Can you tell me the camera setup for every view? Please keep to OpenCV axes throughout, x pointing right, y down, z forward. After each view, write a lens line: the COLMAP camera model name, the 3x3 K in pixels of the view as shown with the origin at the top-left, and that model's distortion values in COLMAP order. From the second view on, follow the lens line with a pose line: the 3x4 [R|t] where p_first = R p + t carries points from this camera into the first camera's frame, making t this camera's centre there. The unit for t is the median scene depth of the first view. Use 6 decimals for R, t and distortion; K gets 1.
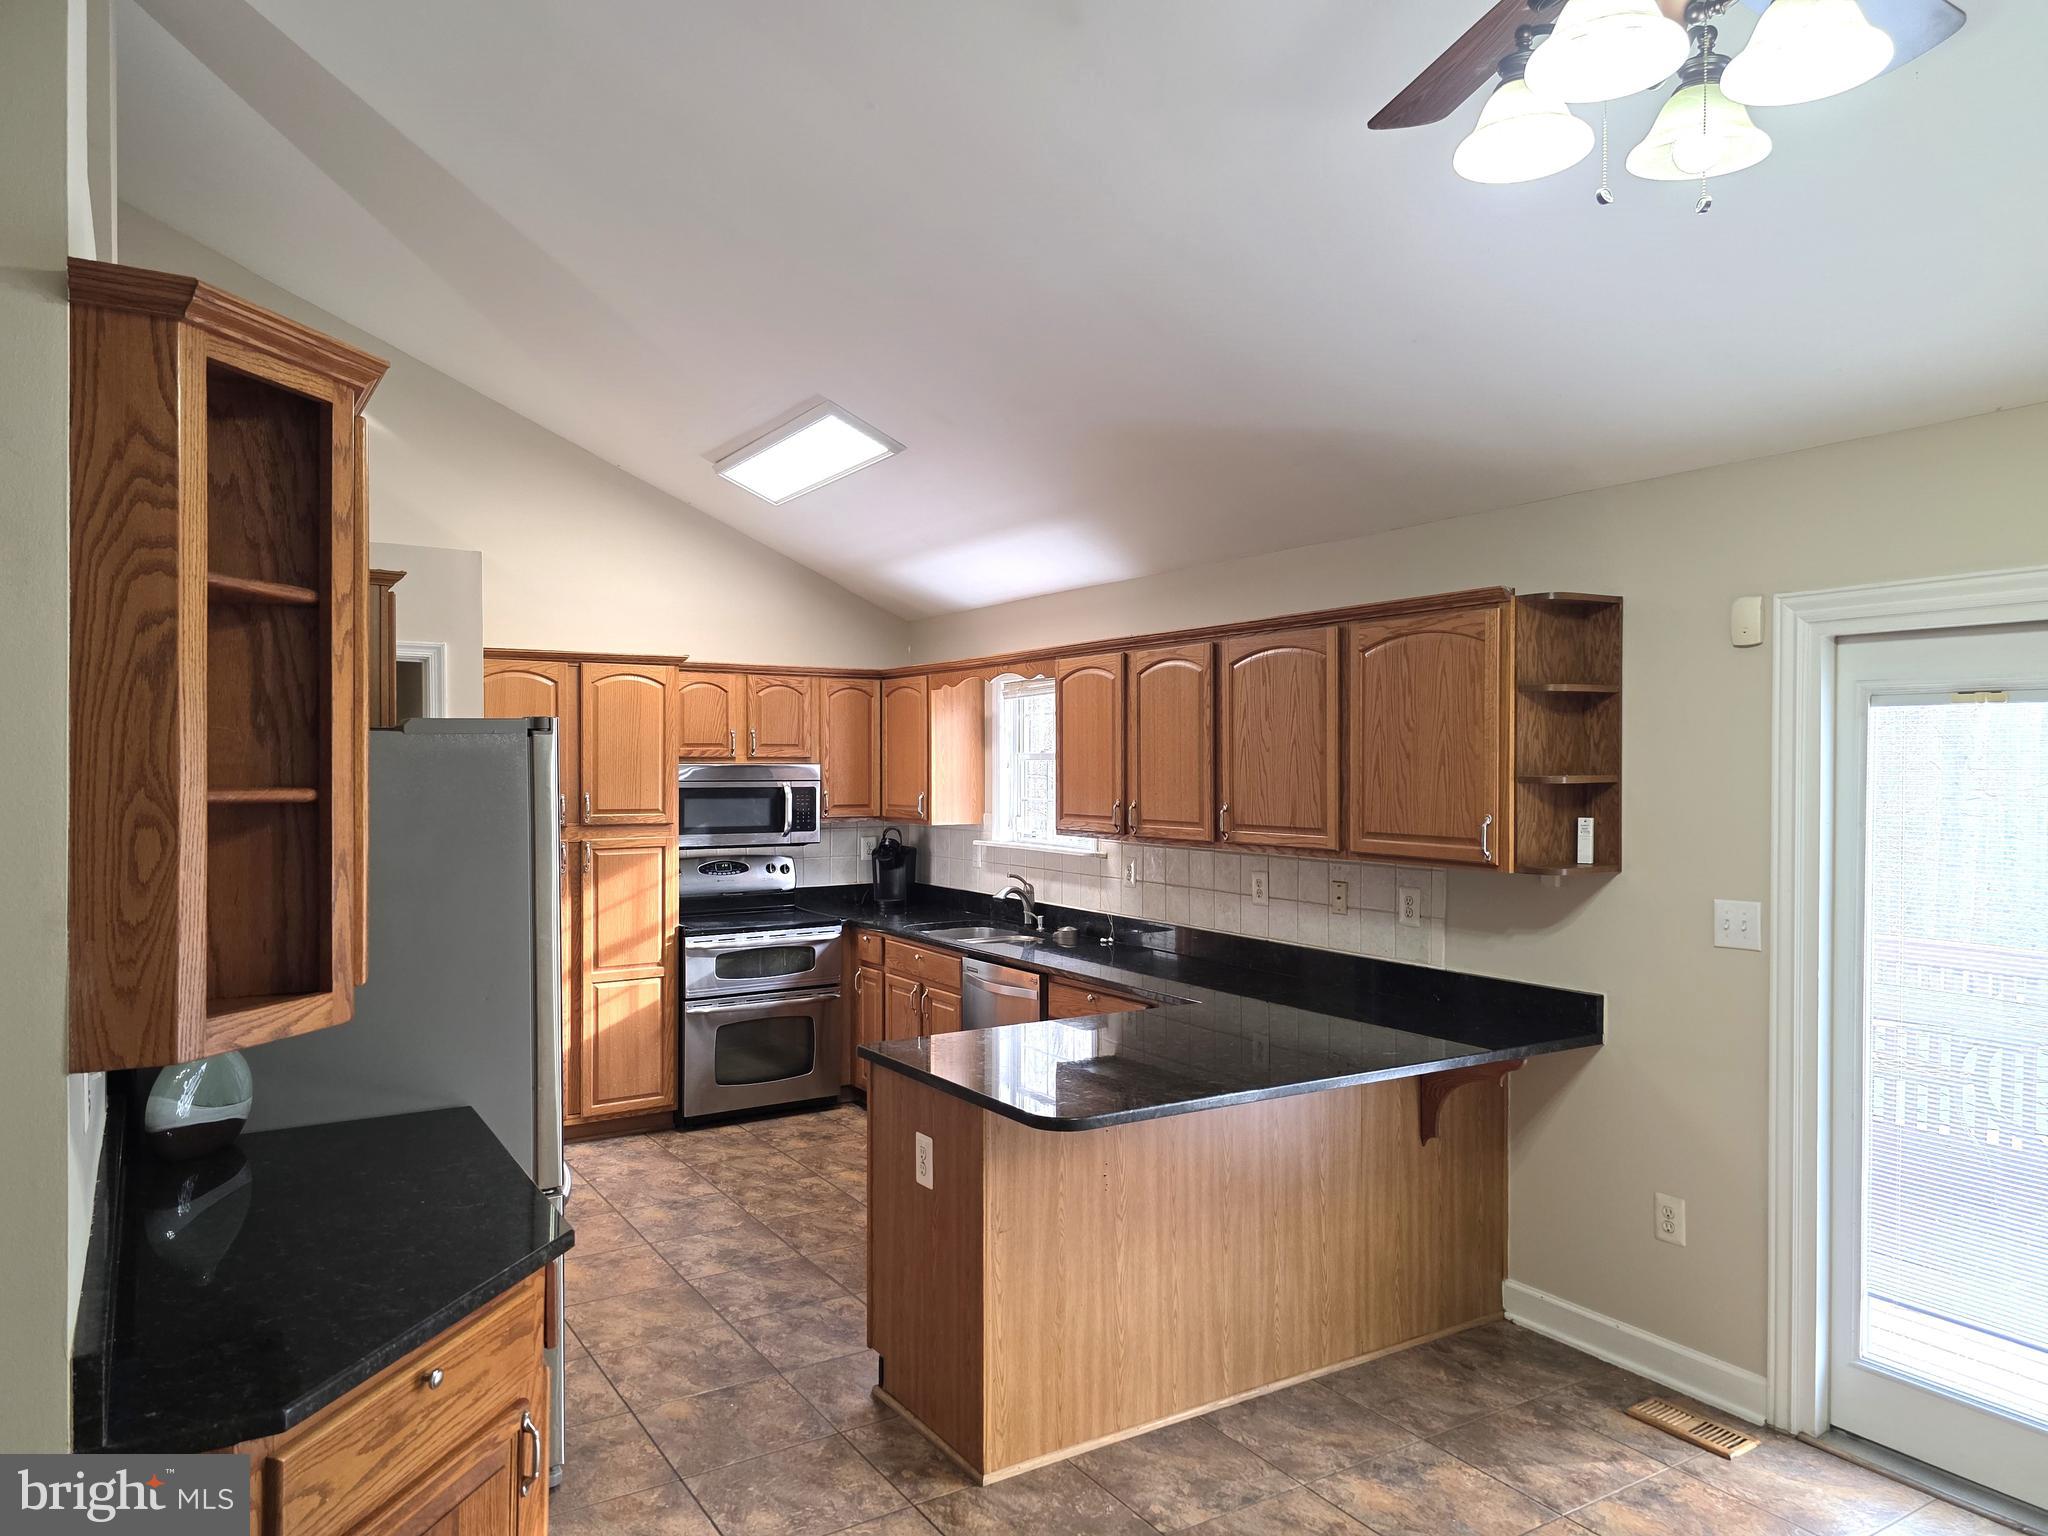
lens RADIAL K [[1365.3, 0, 1030.1], [0, 1365.3, 782.2], [0, 0, 1]] dist [0.077015, -0.074263]
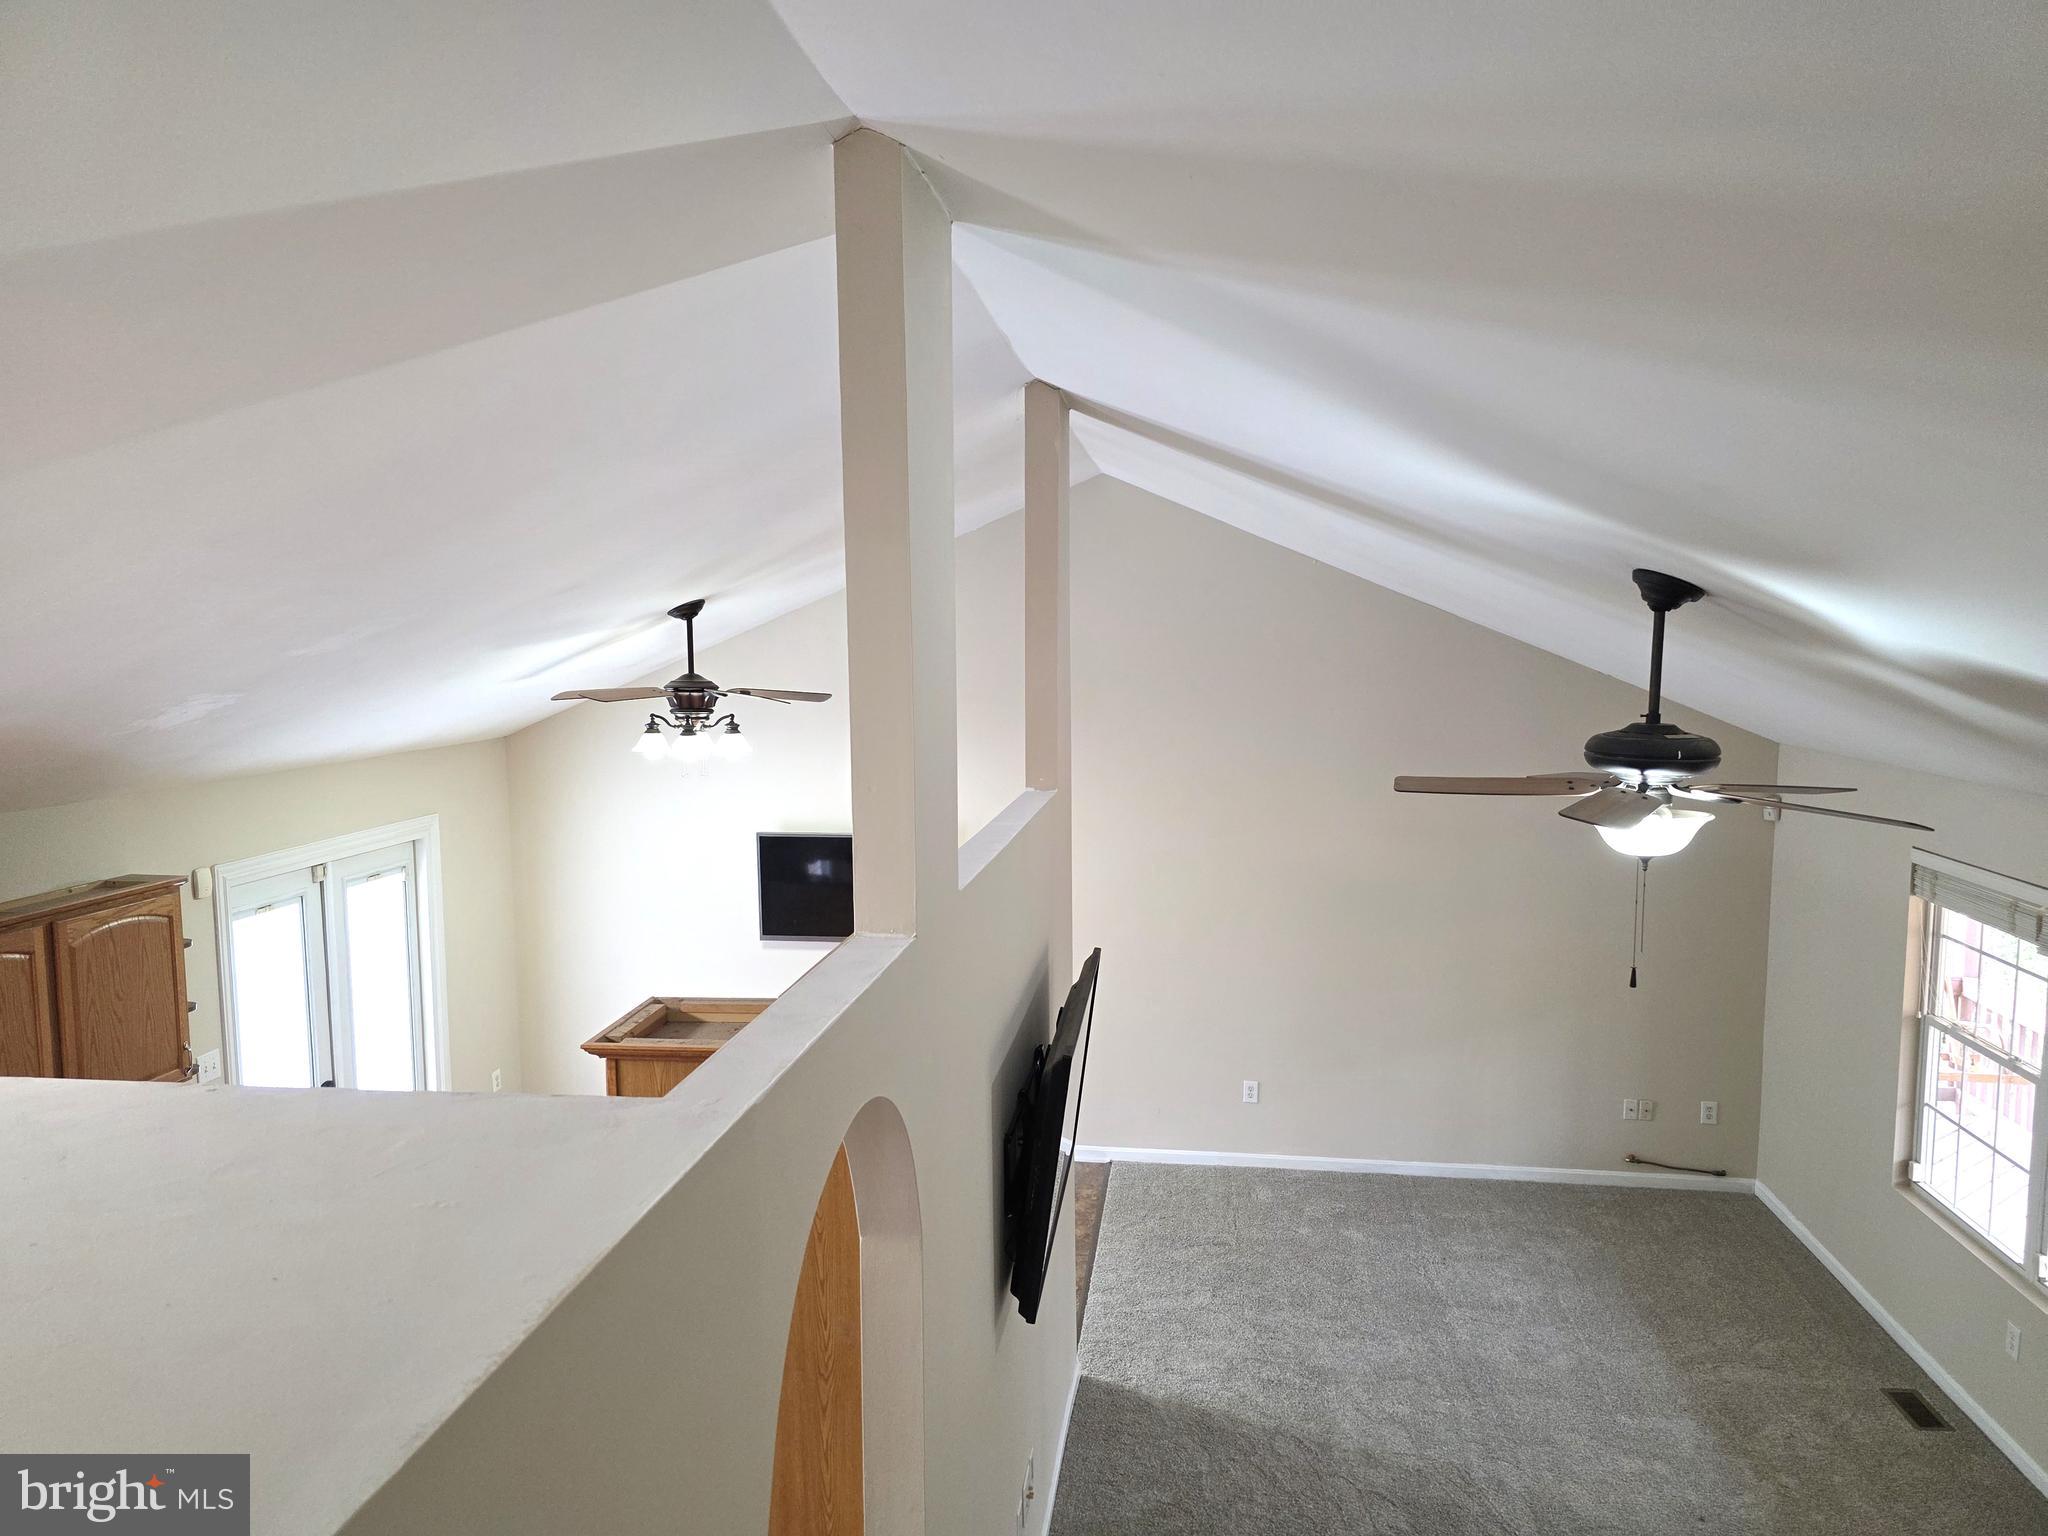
lens RADIAL K [[1330.4, 0, 1031.0], [0, 1330.4, 761.7], [0, 0, 1]] dist [0.004662, 0.001017]
pose [[-0.764824, -0.050678, 0.642243, -1.161479], [0.014670, 0.995273, 0.096005, -0.373546], [-0.644072, 0.082848, -0.760465, 1.463167]]
